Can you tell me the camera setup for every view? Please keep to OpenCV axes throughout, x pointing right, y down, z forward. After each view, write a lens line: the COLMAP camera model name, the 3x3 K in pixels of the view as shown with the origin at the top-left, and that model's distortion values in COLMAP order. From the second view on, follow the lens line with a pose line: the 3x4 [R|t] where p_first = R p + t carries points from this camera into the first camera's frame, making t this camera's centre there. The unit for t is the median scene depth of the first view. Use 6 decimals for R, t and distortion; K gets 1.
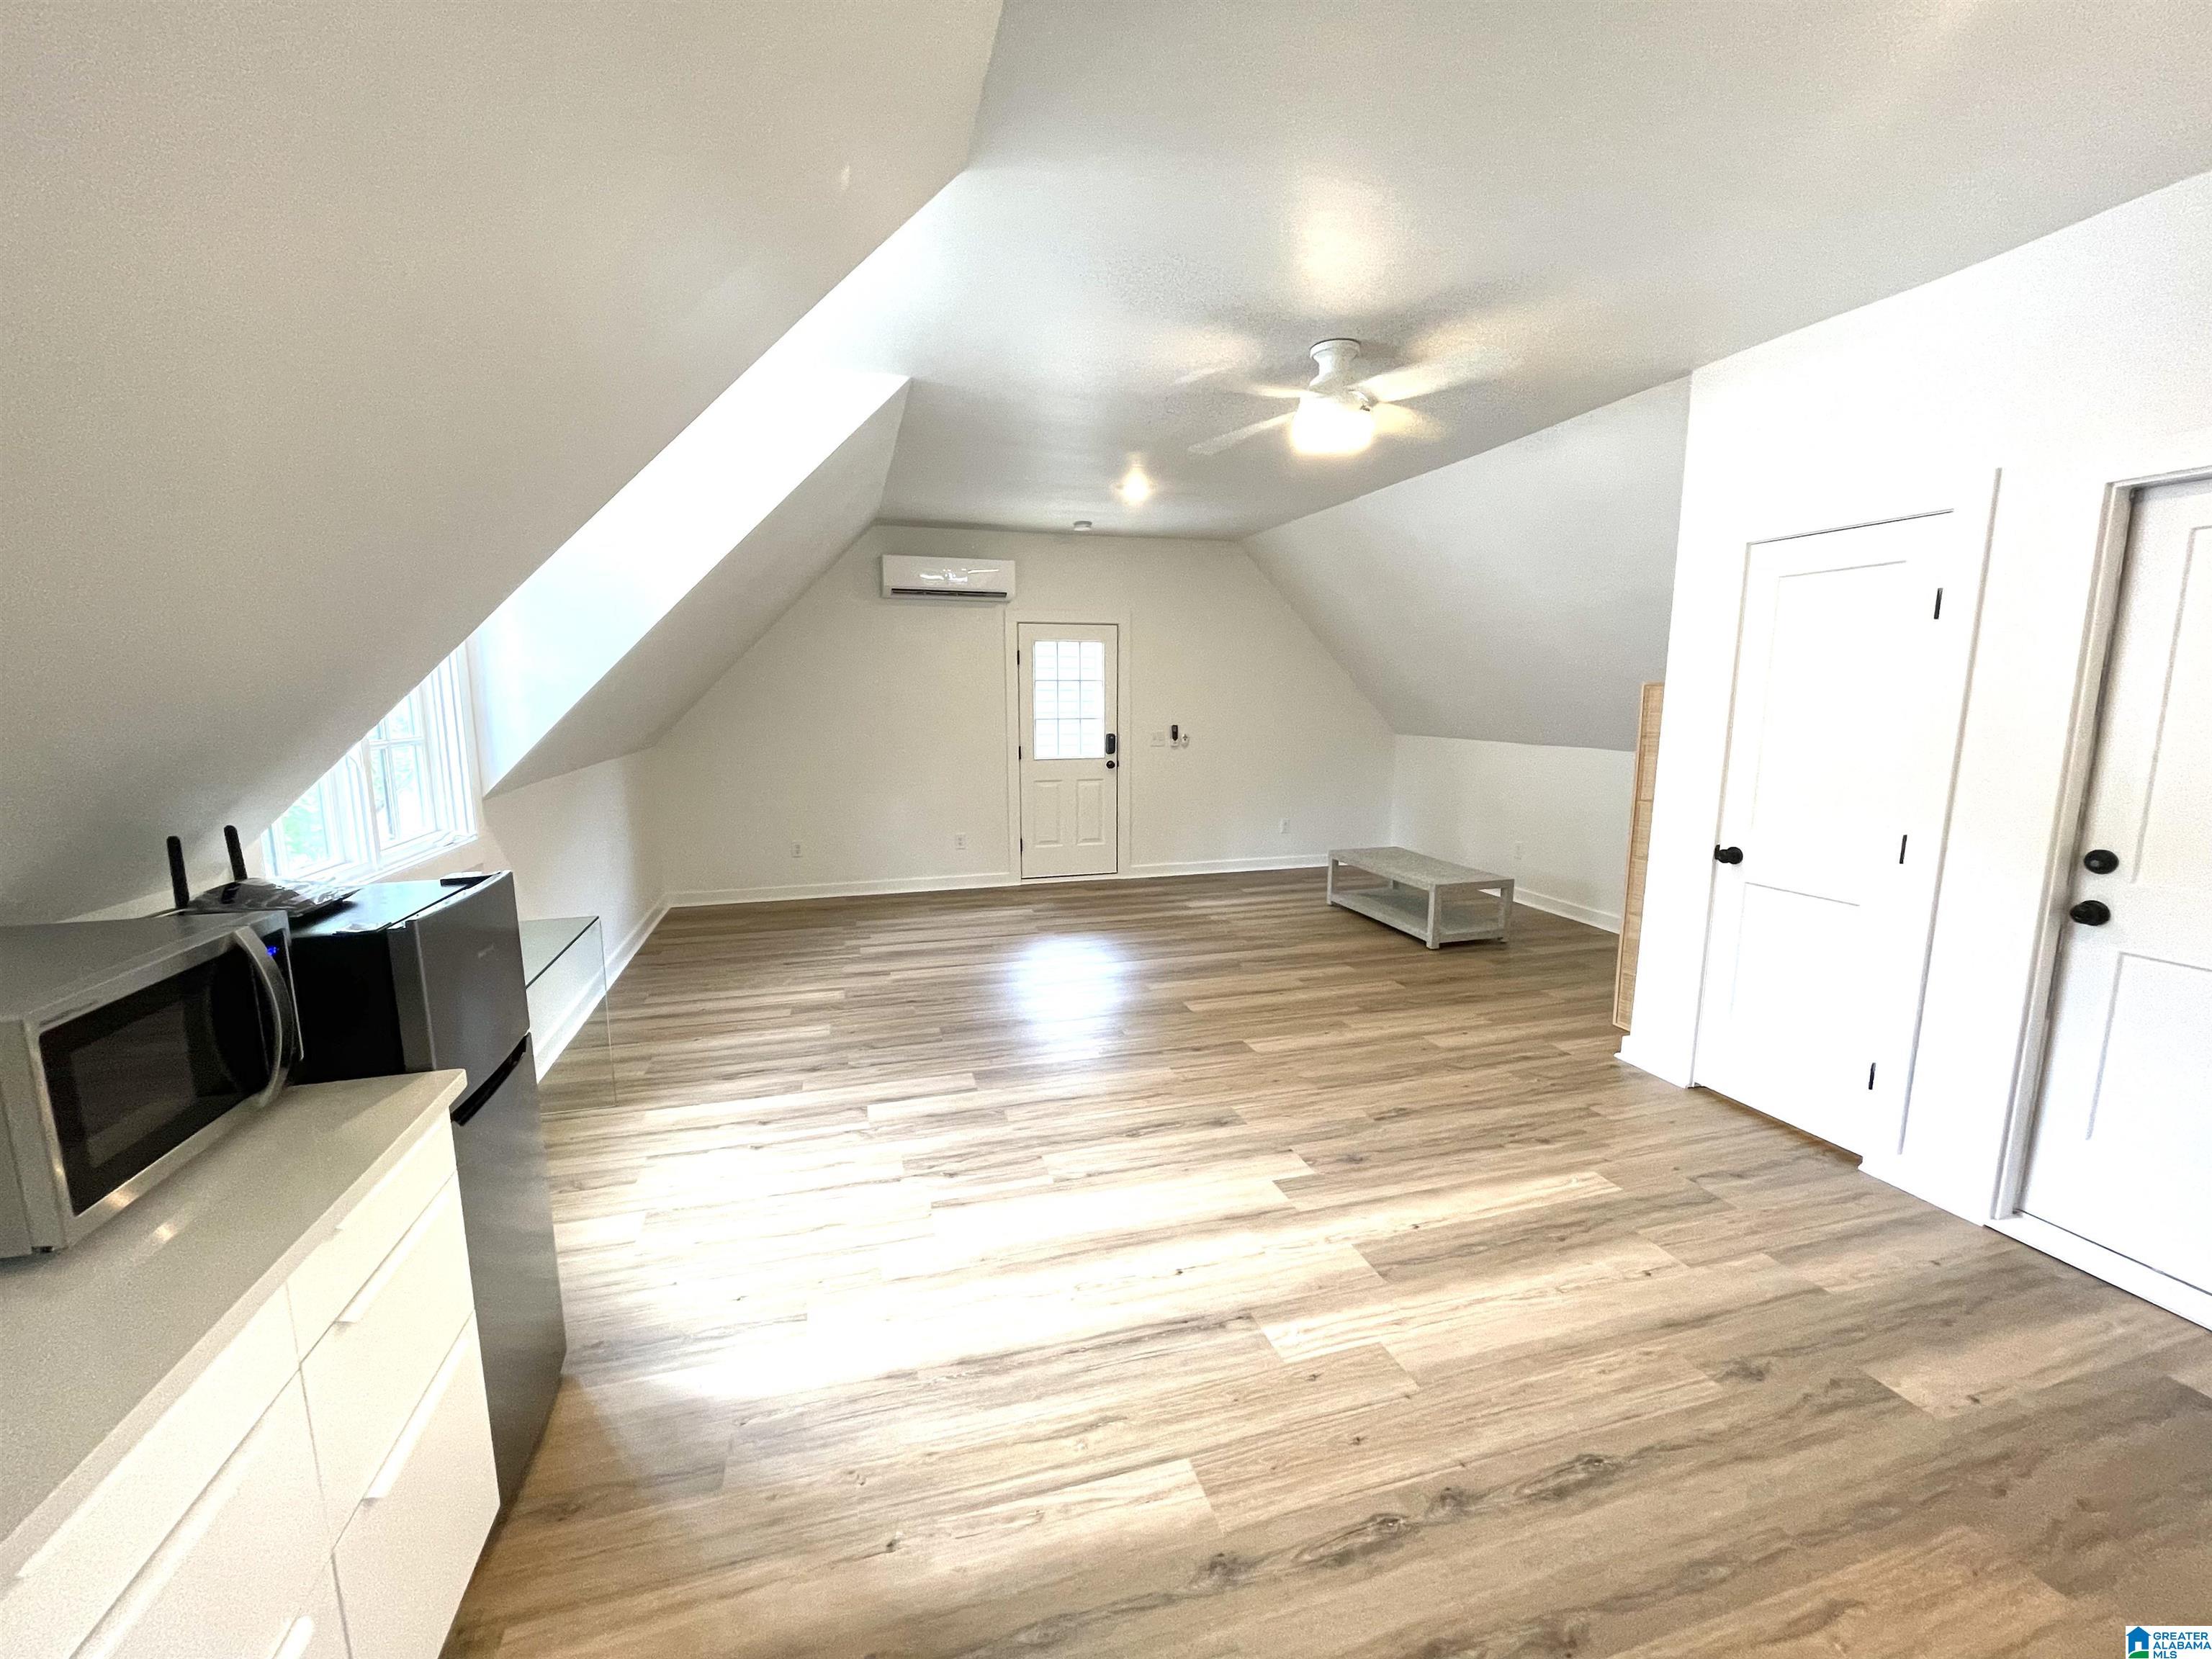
lens RADIAL K [[897.1, 0, 1106.0], [0, 897.1, 829.5], [0, 0, 1]] dist [0.001708, -0.000108]
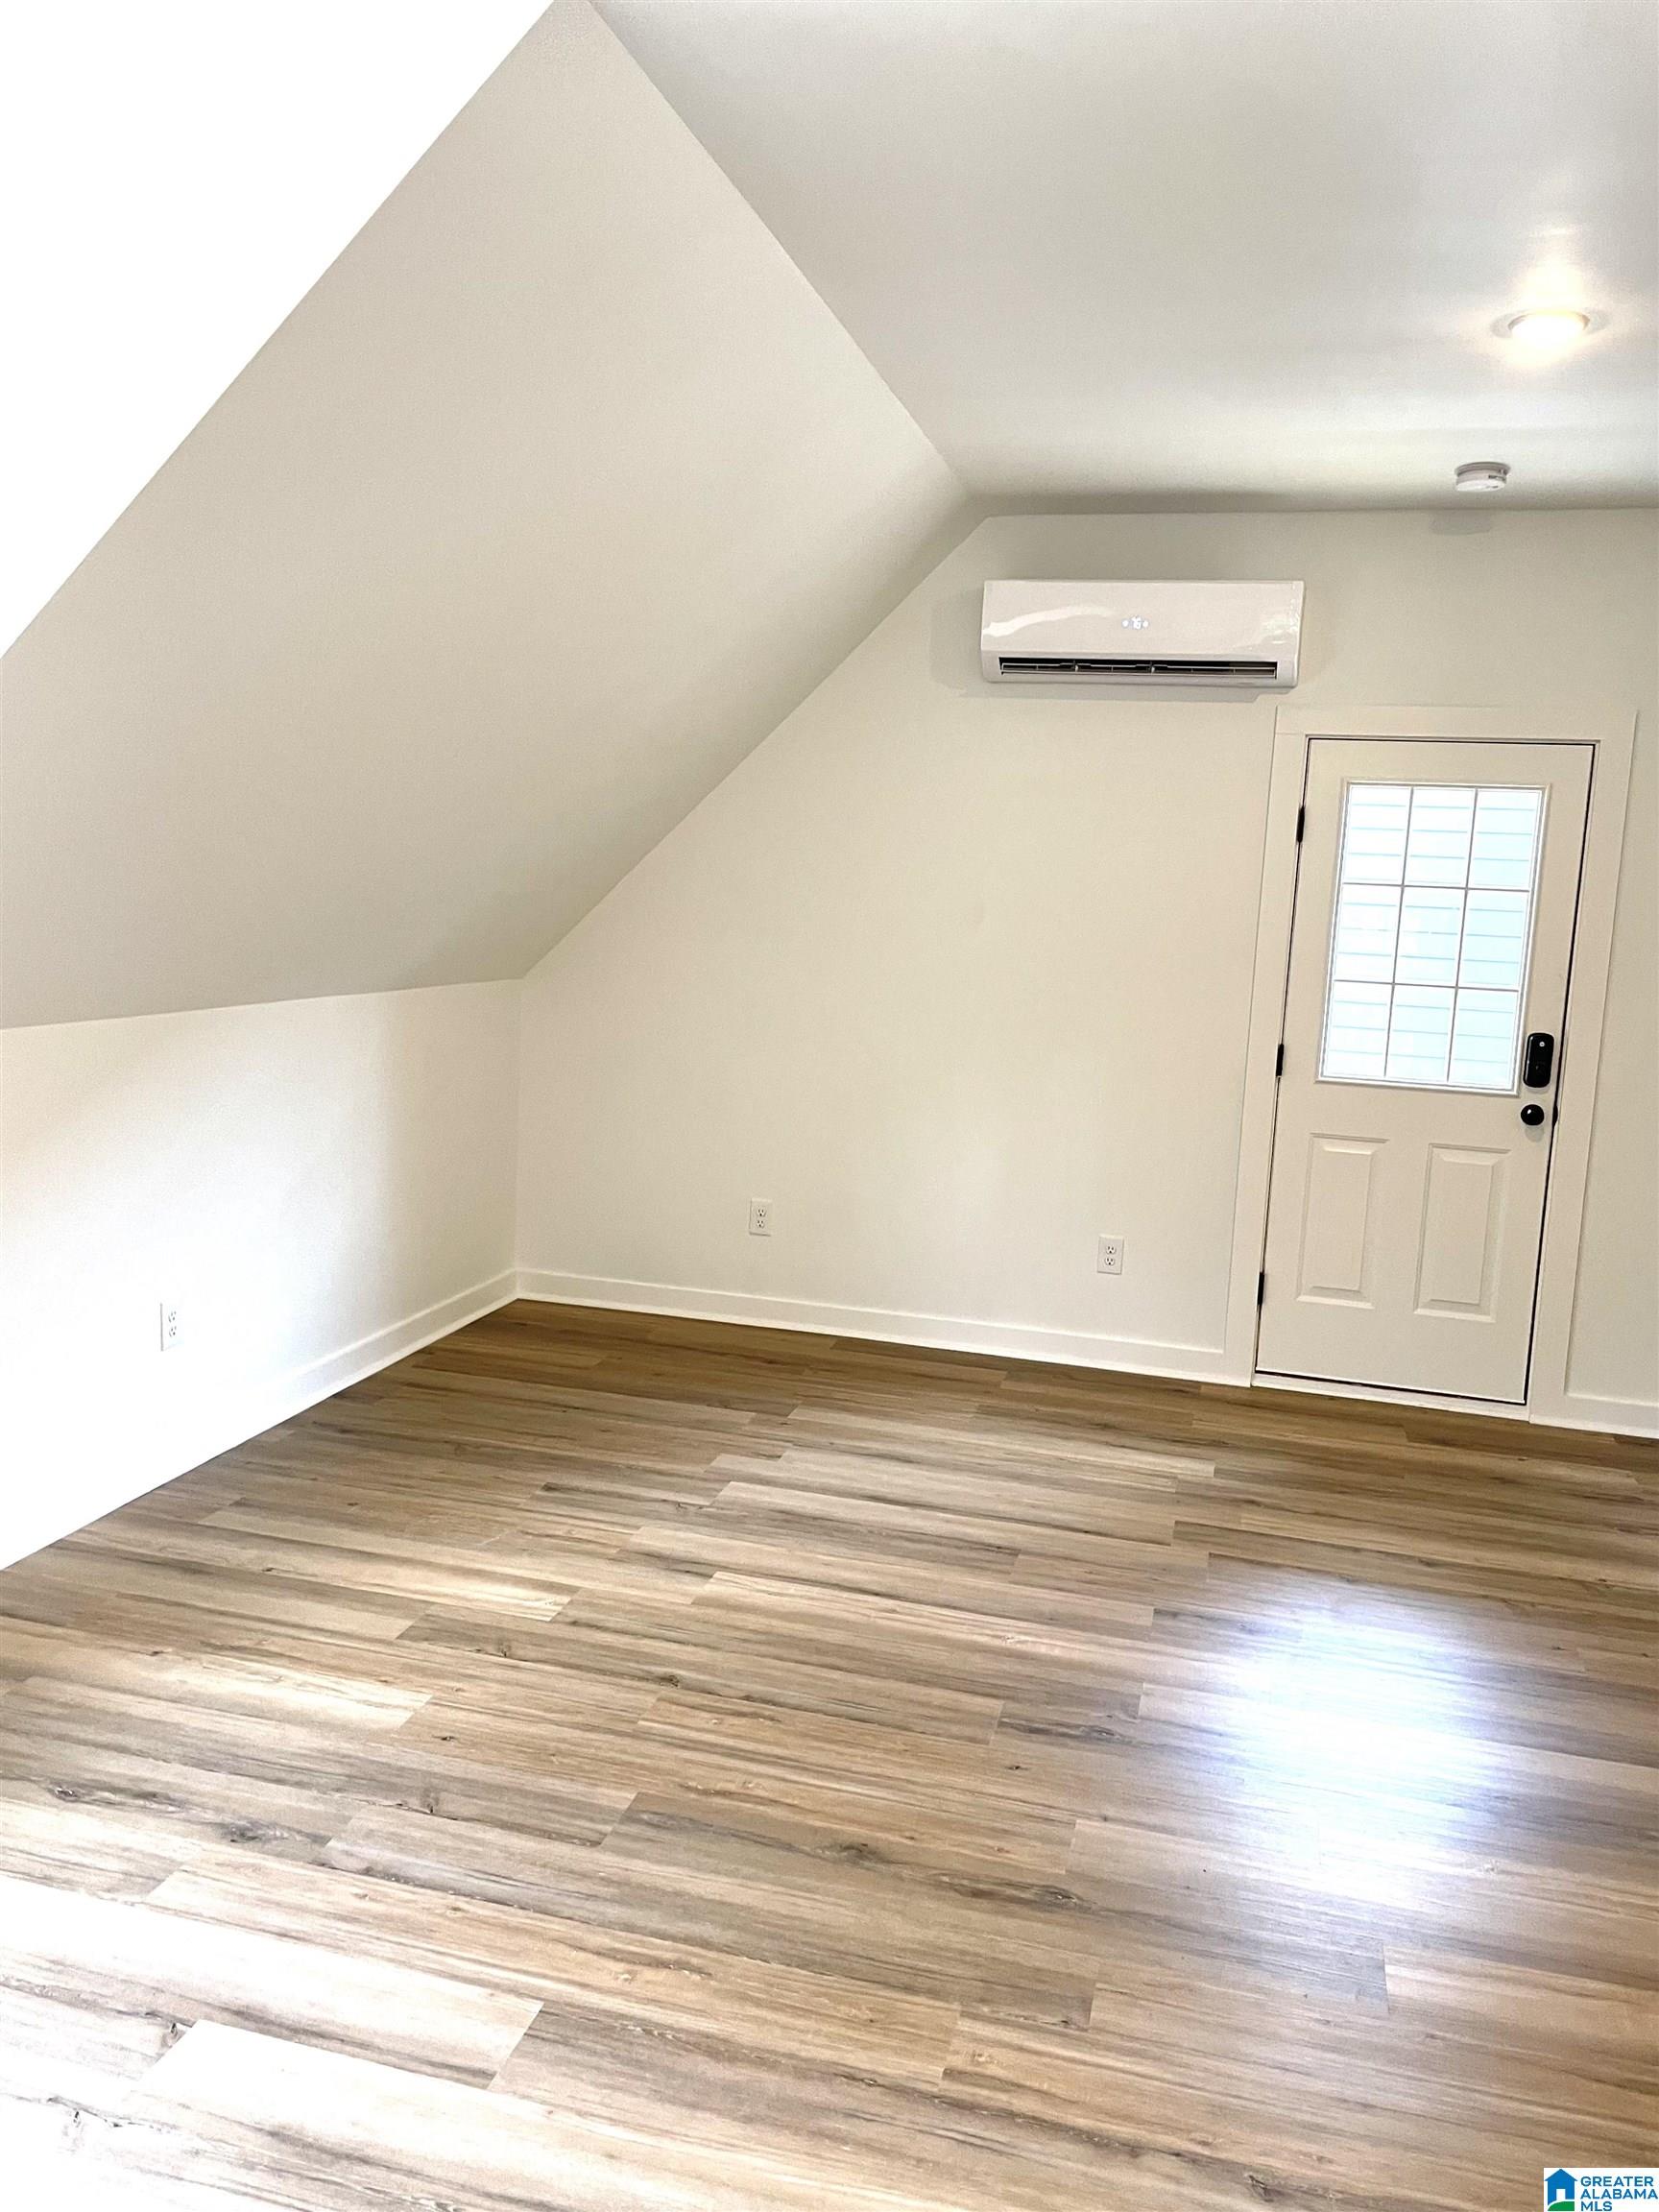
lens RADIAL K [[1691.4, 0, 823.1], [0, 1691.4, 1068.2], [0, 0, 1]] dist [0.091477, -0.131491]
pose [[0.851465, 0.102757, -0.514246, 0.153402], [-0.130515, 0.991283, -0.018023, -0.051930], [0.507911, 0.082462, 0.857453, 0.305228]]
